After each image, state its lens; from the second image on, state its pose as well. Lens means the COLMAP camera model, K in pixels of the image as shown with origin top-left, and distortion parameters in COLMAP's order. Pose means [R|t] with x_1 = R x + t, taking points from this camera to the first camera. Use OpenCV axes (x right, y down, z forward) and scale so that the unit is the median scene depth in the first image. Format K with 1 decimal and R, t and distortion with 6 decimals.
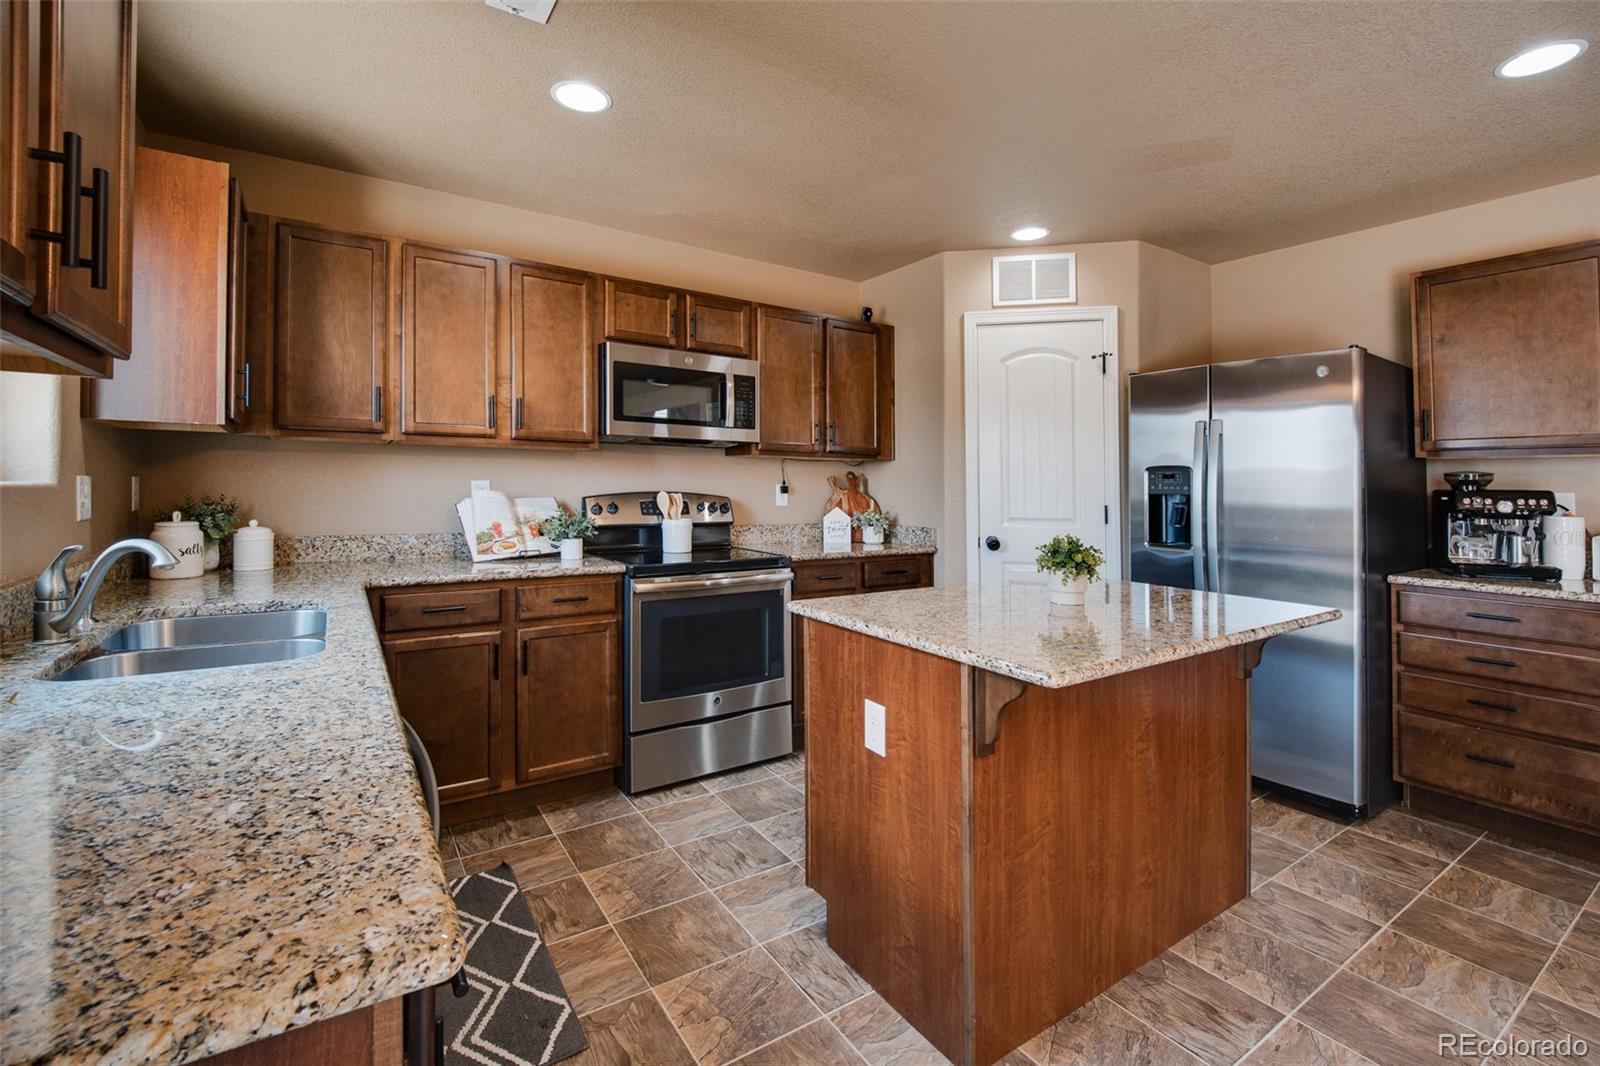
lens RADIAL K [[715.6, 0, 793.1], [0, 715.6, 487.3], [0, 0, 1]] dist [0.000268, -0.007519]
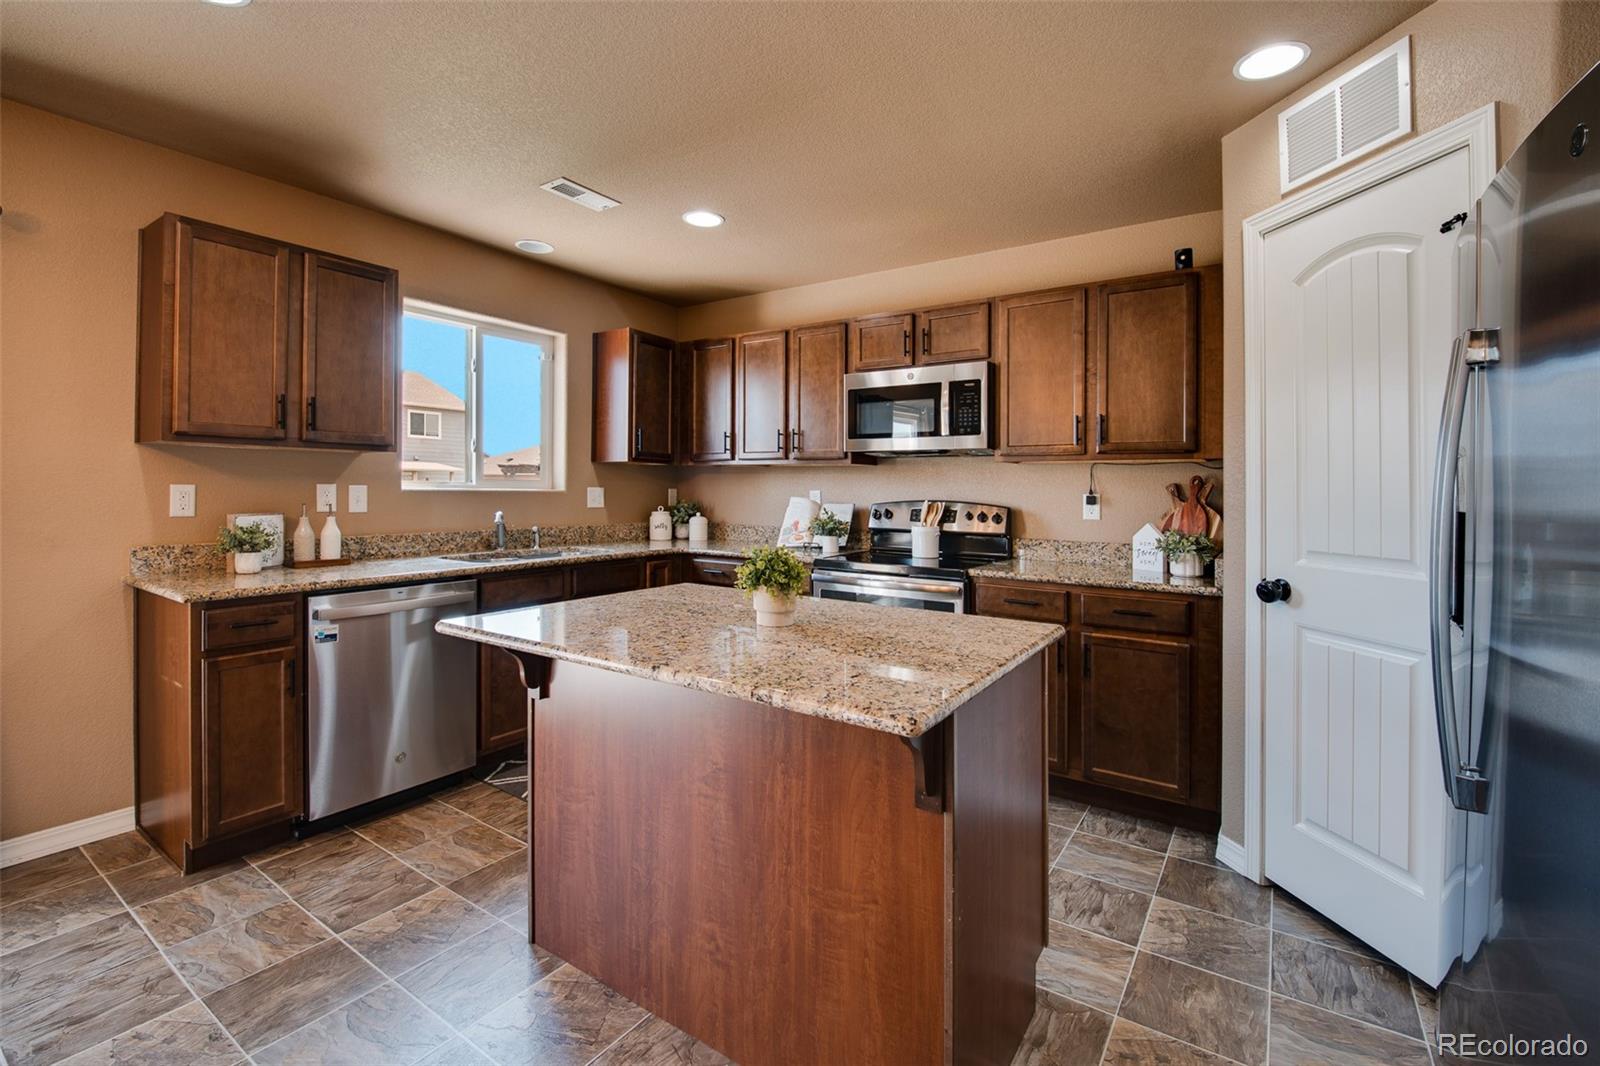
lens RADIAL K [[699.0, 0, 788.7], [0, 699.0, 505.4], [0, 0, 1]] dist [0.008744, -0.014474]
pose [[0.374265, 0.012299, -0.927240, 0.710780], [-0.011318, 0.999898, 0.008694, 0.006746], [0.927253, 0.007241, 0.374366, 0.422781]]
